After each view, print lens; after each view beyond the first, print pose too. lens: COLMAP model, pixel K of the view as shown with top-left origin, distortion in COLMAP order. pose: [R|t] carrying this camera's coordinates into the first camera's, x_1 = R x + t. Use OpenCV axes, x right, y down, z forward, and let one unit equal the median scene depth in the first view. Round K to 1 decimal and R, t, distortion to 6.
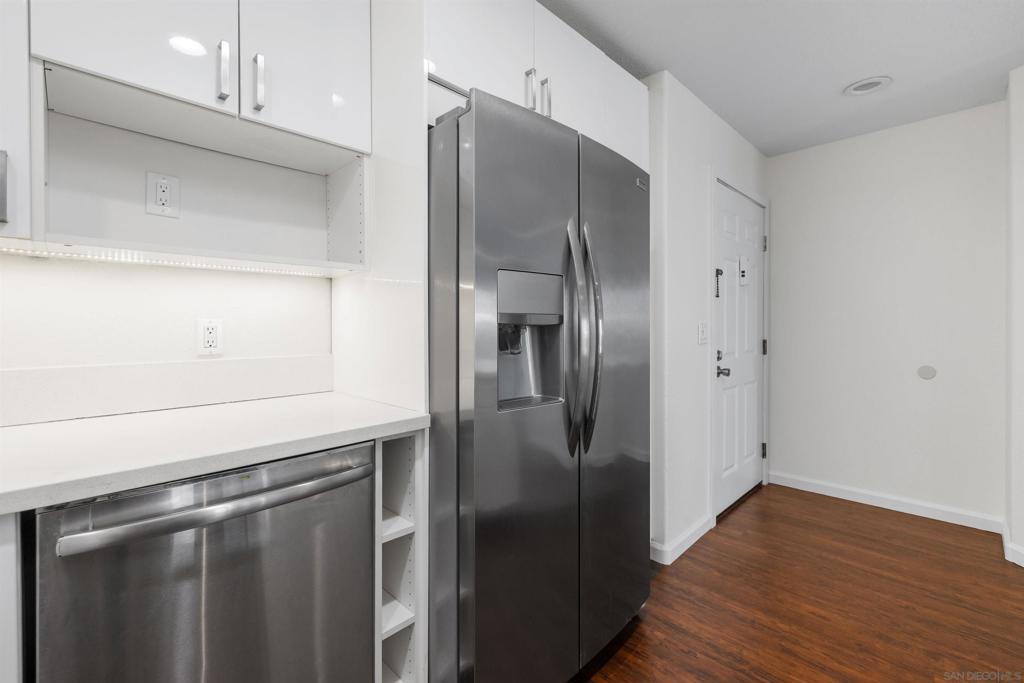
lens RADIAL K [[438.6, 0, 513.1], [0, 438.6, 328.6], [0, 0, 1]] dist [0.002765, 0.000193]
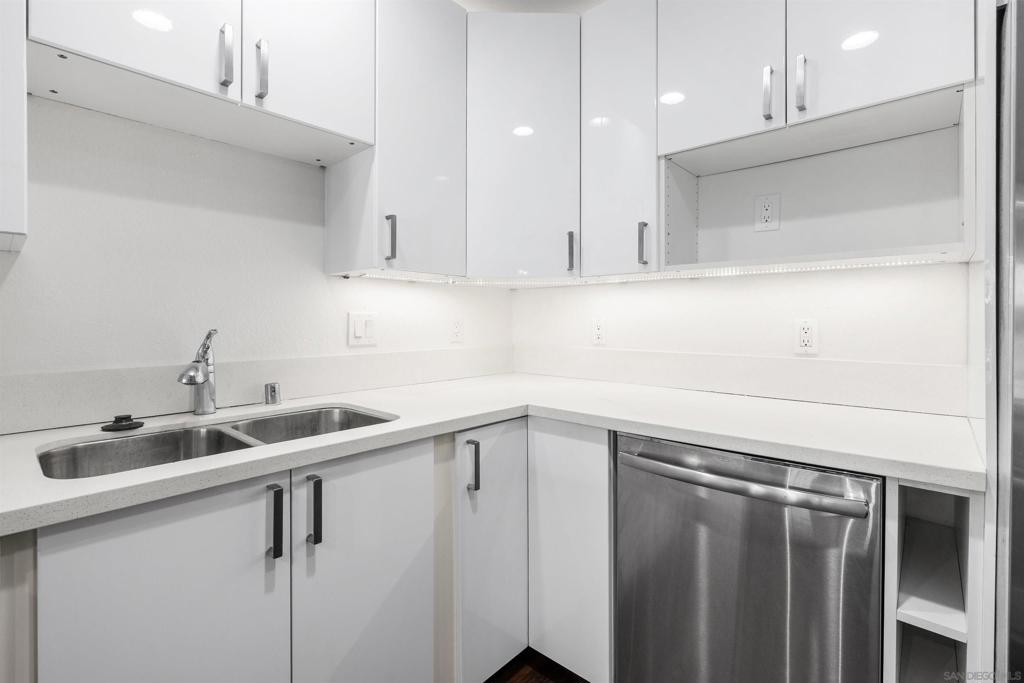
lens RADIAL K [[471.6, 0, 510.2], [0, 471.6, 321.7], [0, 0, 1]] dist [-0.003624, 0.000033]
pose [[0.044936, 0.006304, -0.998970, 0.303945], [-0.009742, 0.999935, 0.005871, -0.012412], [0.998942, 0.009469, 0.044995, 0.195742]]
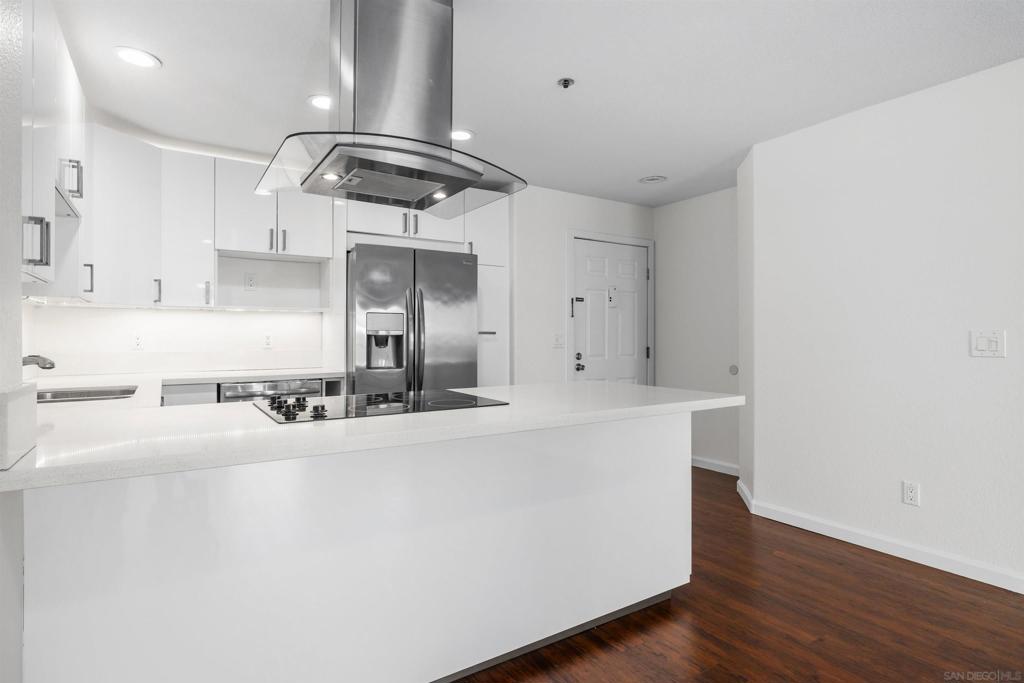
lens RADIAL K [[527.9, 0, 511.7], [0, 527.9, 336.6], [0, 0, 1]] dist [-0.000030, 0.000246]
pose [[0.976444, 0.001879, -0.215761, 0.907410], [-0.003544, 0.999967, -0.007327, 0.012691], [0.215740, 0.007919, 0.976419, -1.124617]]
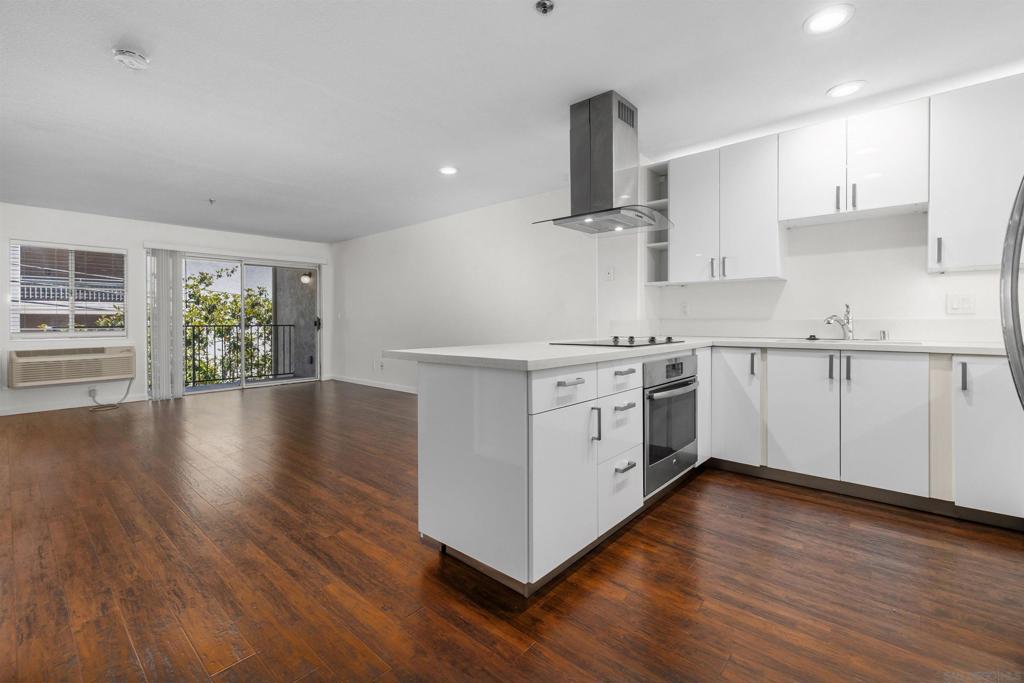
lens RADIAL K [[447.1, 0, 511.8], [0, 447.1, 322.5], [0, 0, 1]] dist [0.004589, 0.000067]
pose [[-0.998428, 0.005714, -0.055756, 0.887655], [0.005018, 0.999908, 0.012619, 0.050446], [0.055823, 0.012319, -0.998365, 1.355348]]
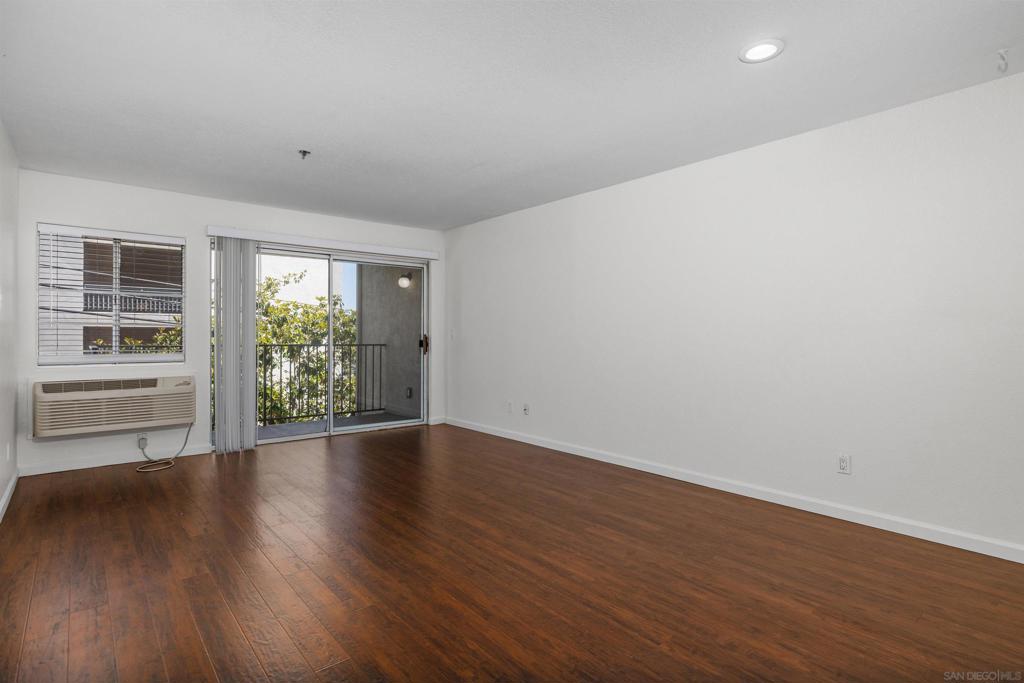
lens RADIAL K [[527.9, 0, 511.7], [0, 527.9, 336.6], [0, 0, 1]] dist [-0.000030, 0.000246]
pose [[-0.994724, -0.002263, 0.102566, 1.550000], [-0.001234, 0.999948, 0.010092, 0.019080], [-0.102583, 0.009912, -0.994675, 0.473292]]
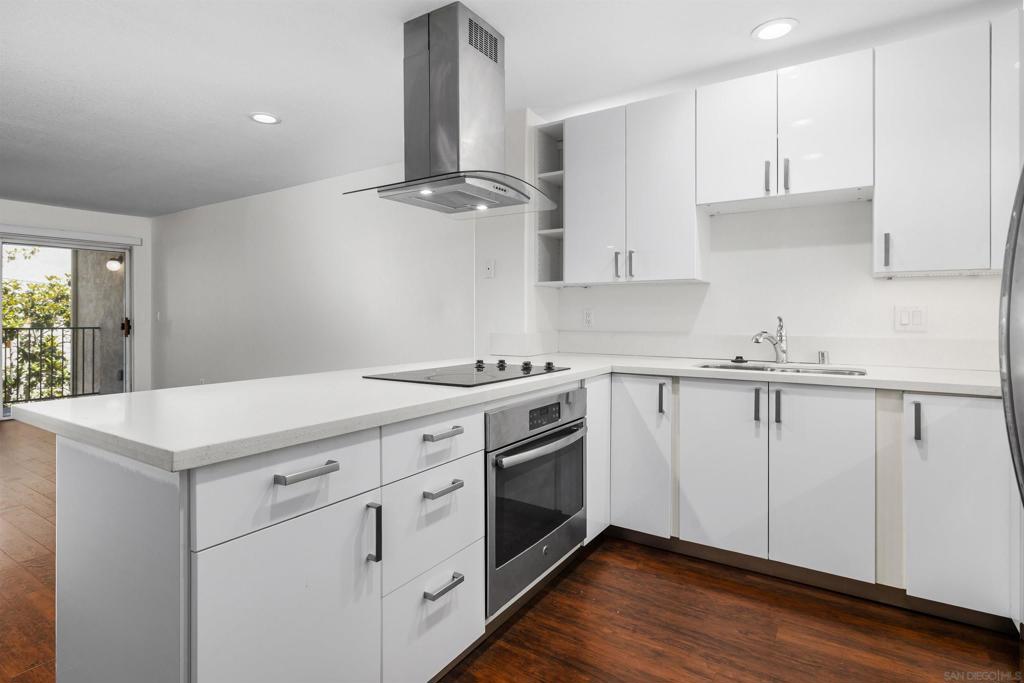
lens RADIAL K [[521.6, 0, 512.0], [0, 521.6, 312.6], [0, 0, 1]] dist [-0.000831, 0.000126]
pose [[-0.980338, -0.001674, -0.197321, 0.588055], [-0.001897, 0.999998, 0.000944, -0.001637], [0.197319, 0.001300, -0.980339, 1.062220]]
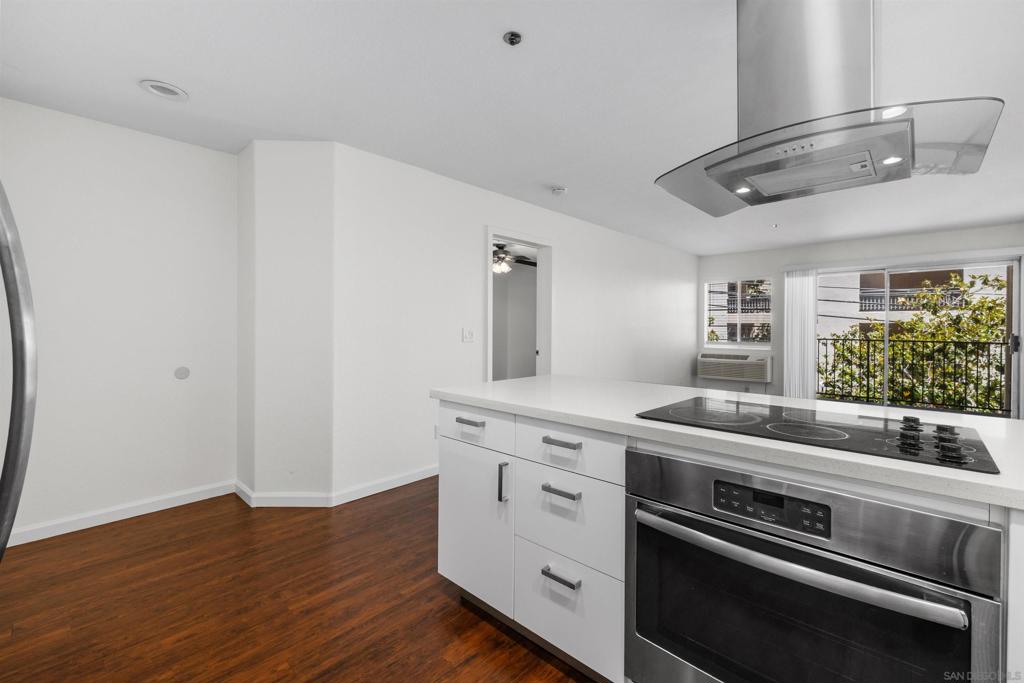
lens RADIAL K [[438.6, 0, 513.1], [0, 438.6, 328.6], [0, 0, 1]] dist [0.002765, 0.000193]
pose [[-0.026921, -0.003531, 0.999631, -0.276282], [0.004885, 0.999981, 0.003664, -0.016864], [-0.999626, 0.004982, -0.026903, 0.317348]]
